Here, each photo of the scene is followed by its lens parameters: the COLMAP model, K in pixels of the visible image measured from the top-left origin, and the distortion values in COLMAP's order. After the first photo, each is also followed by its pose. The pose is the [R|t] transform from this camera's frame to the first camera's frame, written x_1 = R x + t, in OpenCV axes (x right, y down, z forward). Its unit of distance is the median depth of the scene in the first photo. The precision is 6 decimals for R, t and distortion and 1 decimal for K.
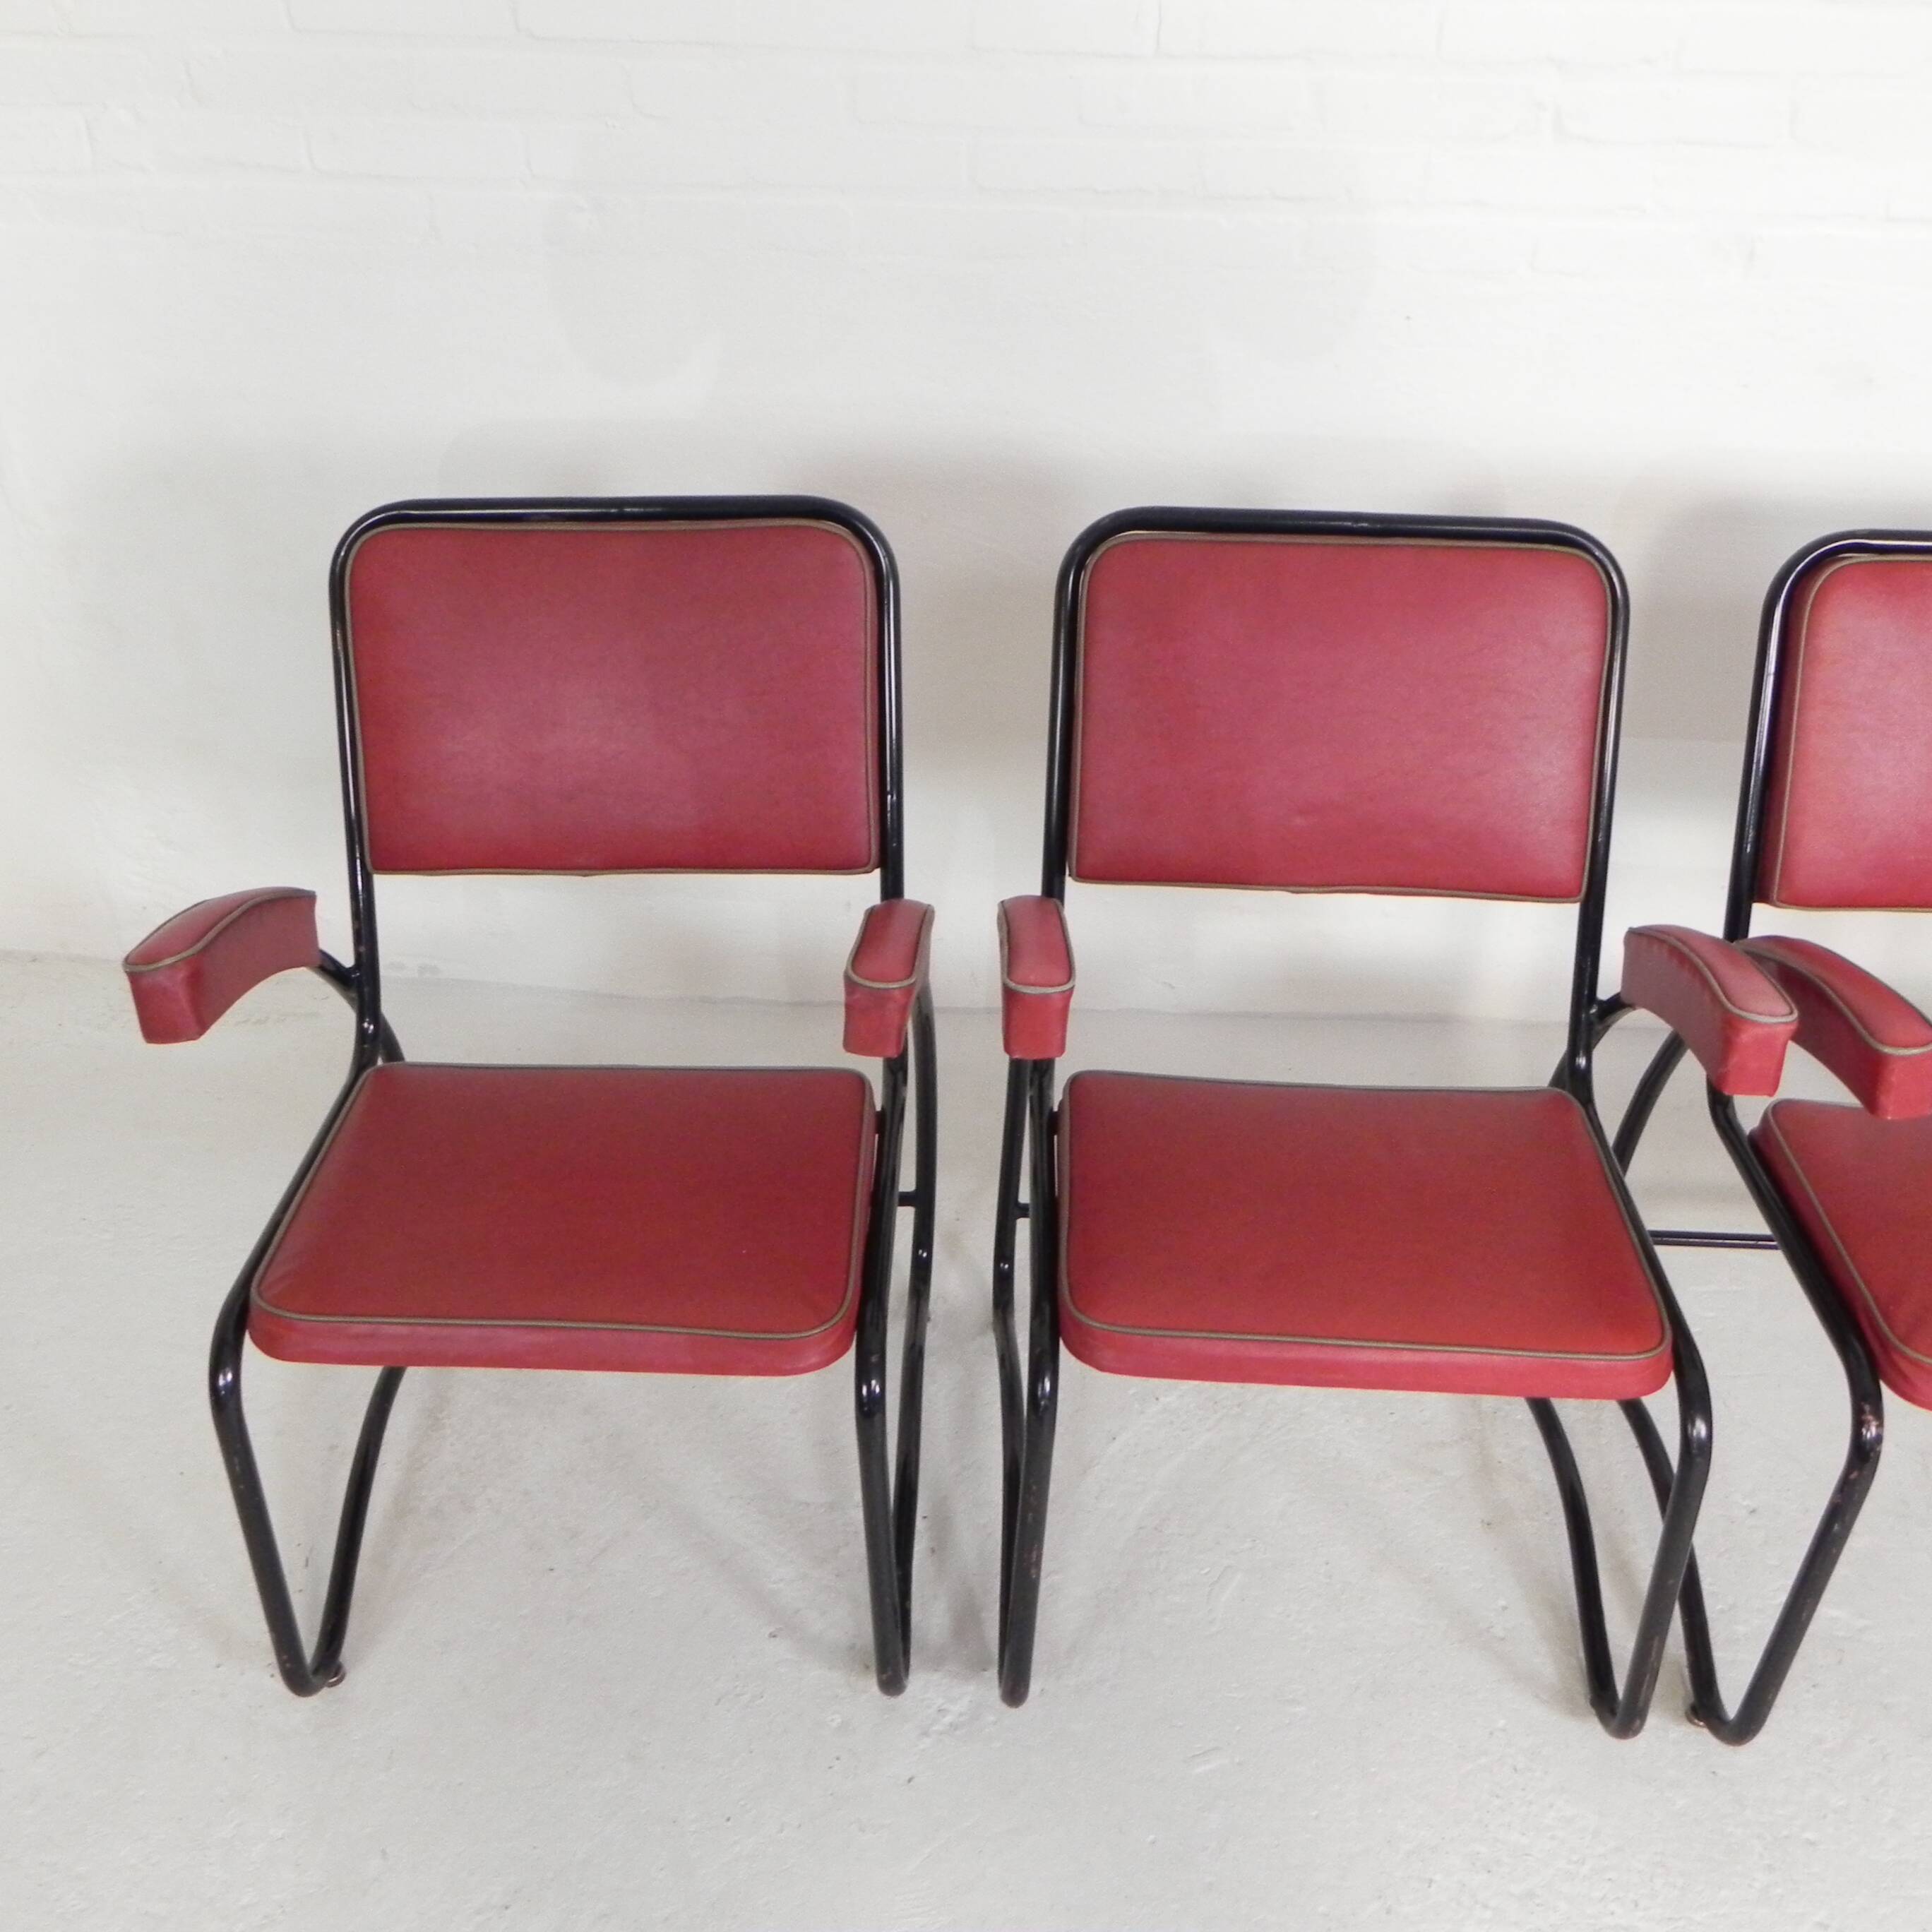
lens RADIAL K [[1922.9, 0, 976.7], [0, 1922.9, 943.5], [0, 0, 1]] dist [0.003262, -0.026948]
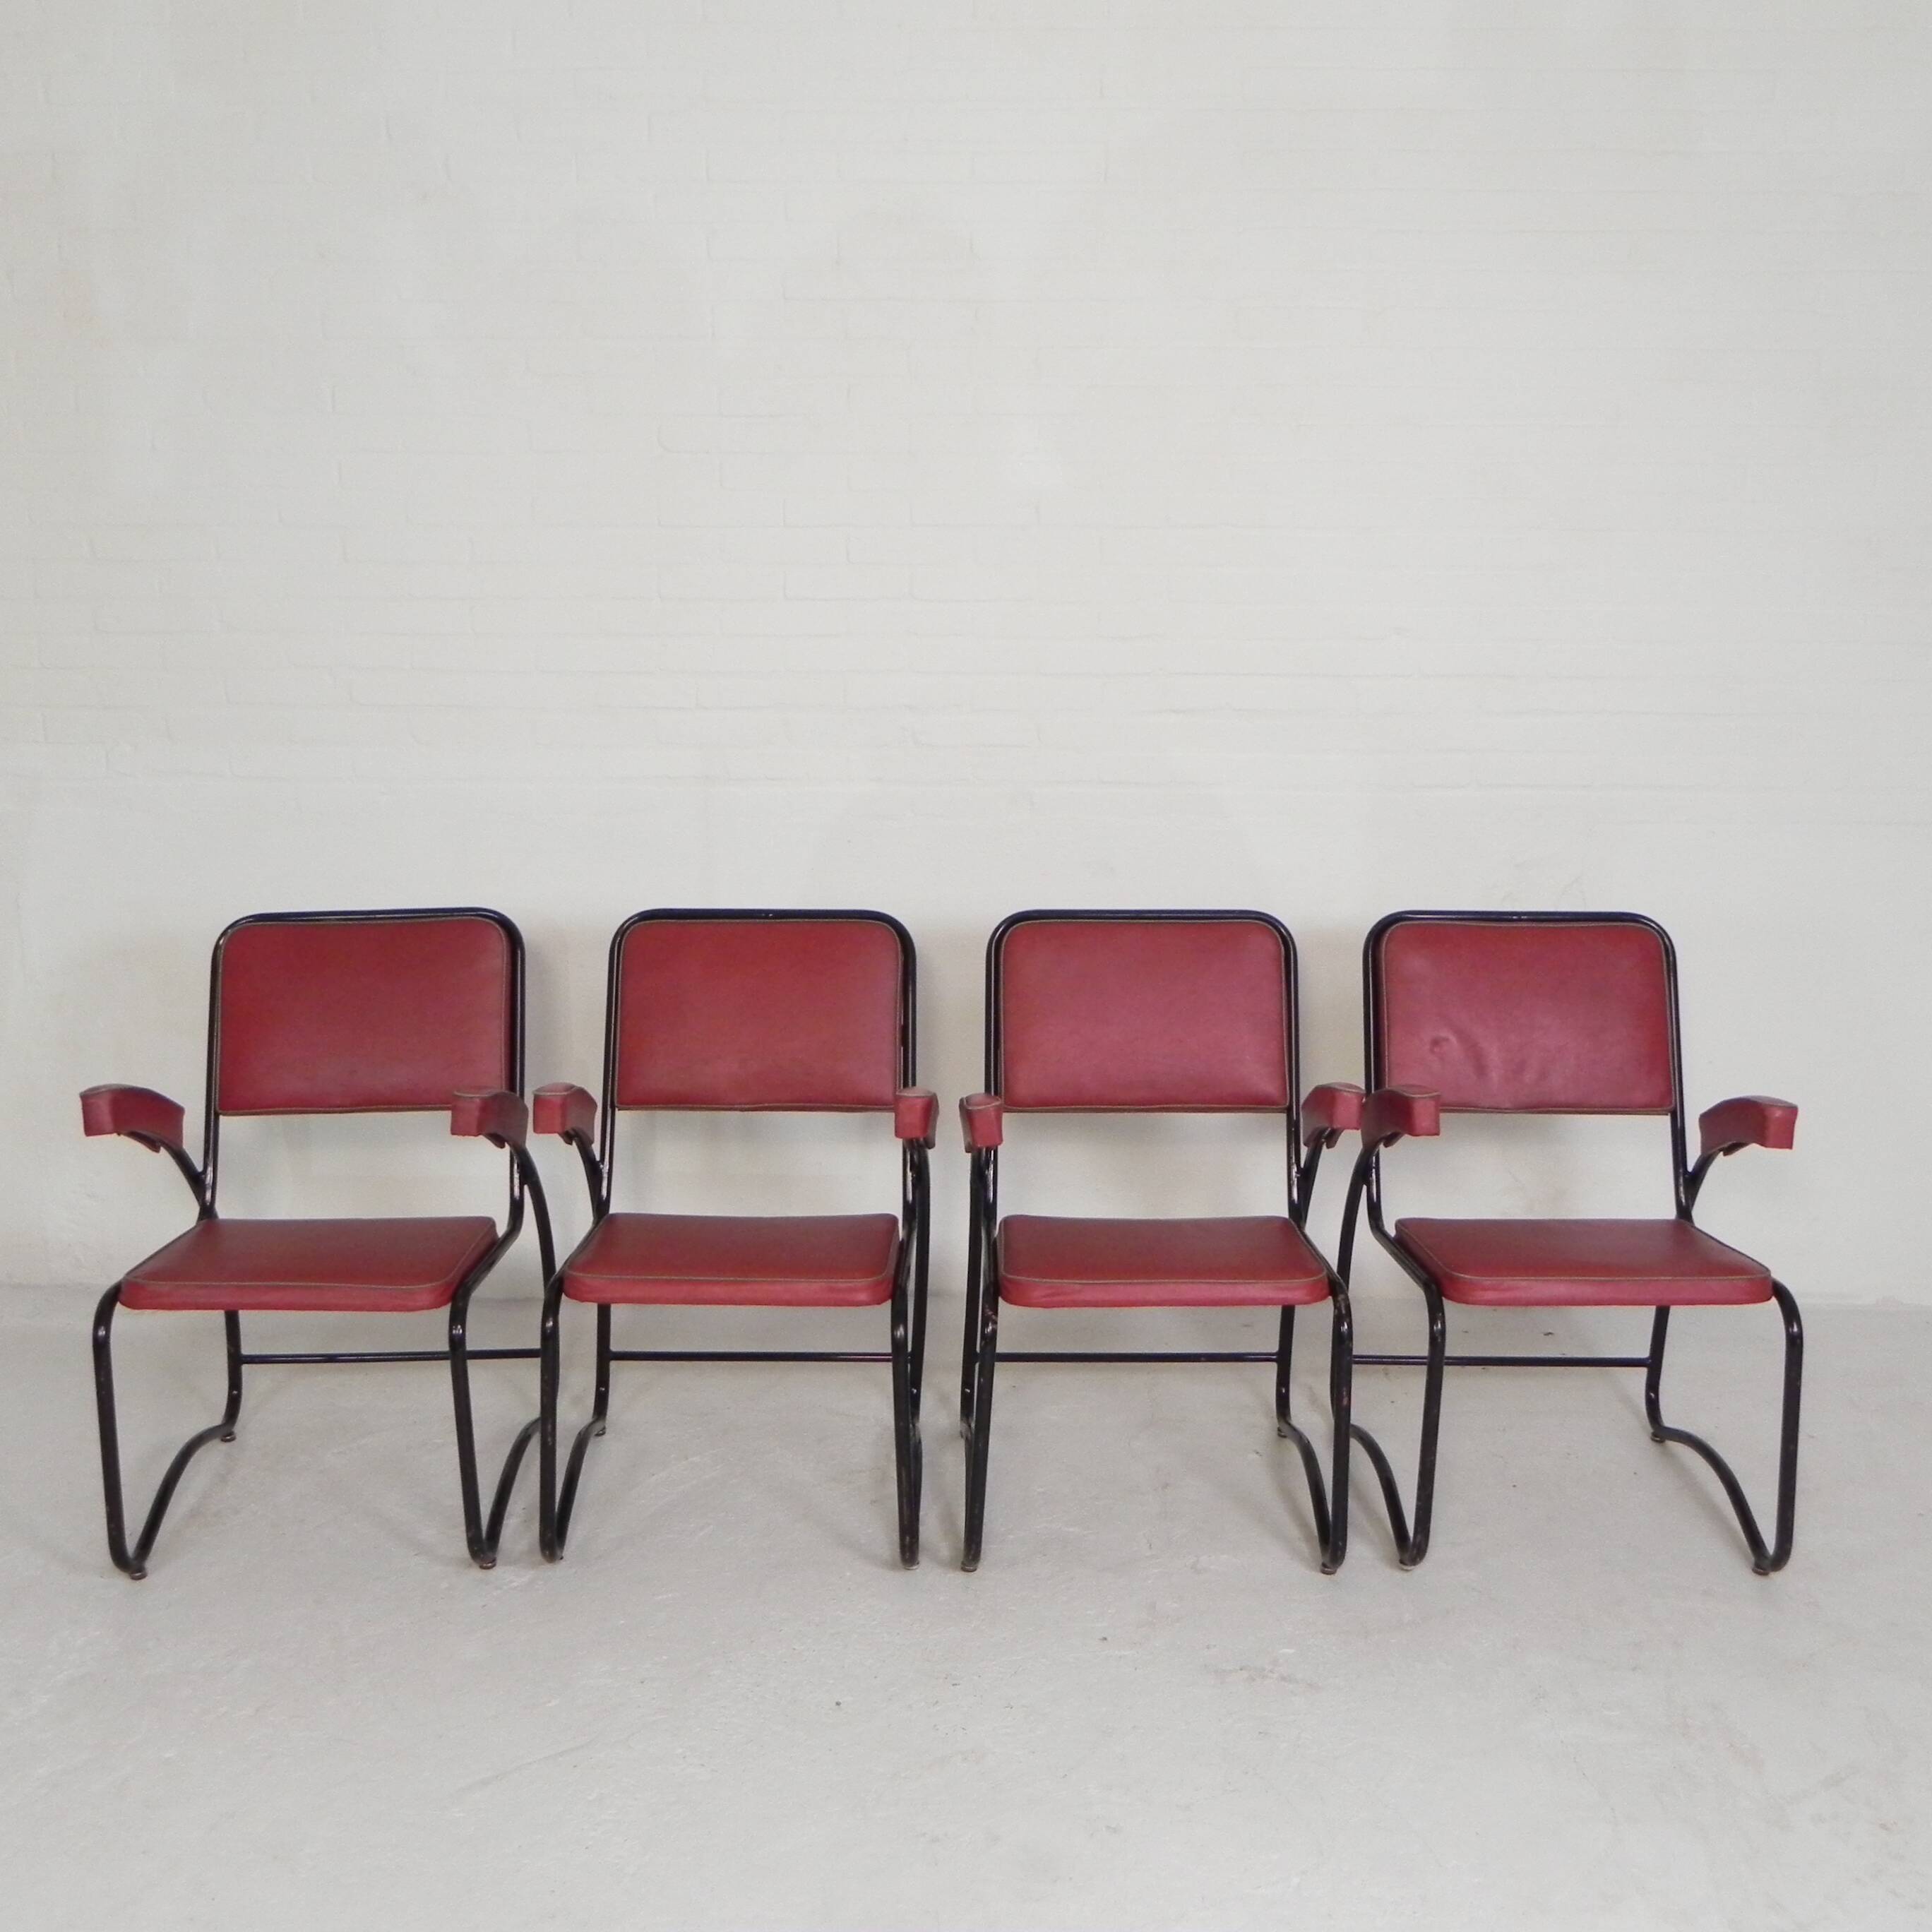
lens RADIAL K [[1920.2, 0, 978.0], [0, 1920.2, 967.9], [0, 0, 1]] dist [-0.012308, -0.004687]
pose [[0.998915, -0.017730, 0.043064, 0.306239], [0.032275, 0.930176, -0.365693, 0.501752], [-0.033573, 0.366686, 0.929739, -0.702100]]
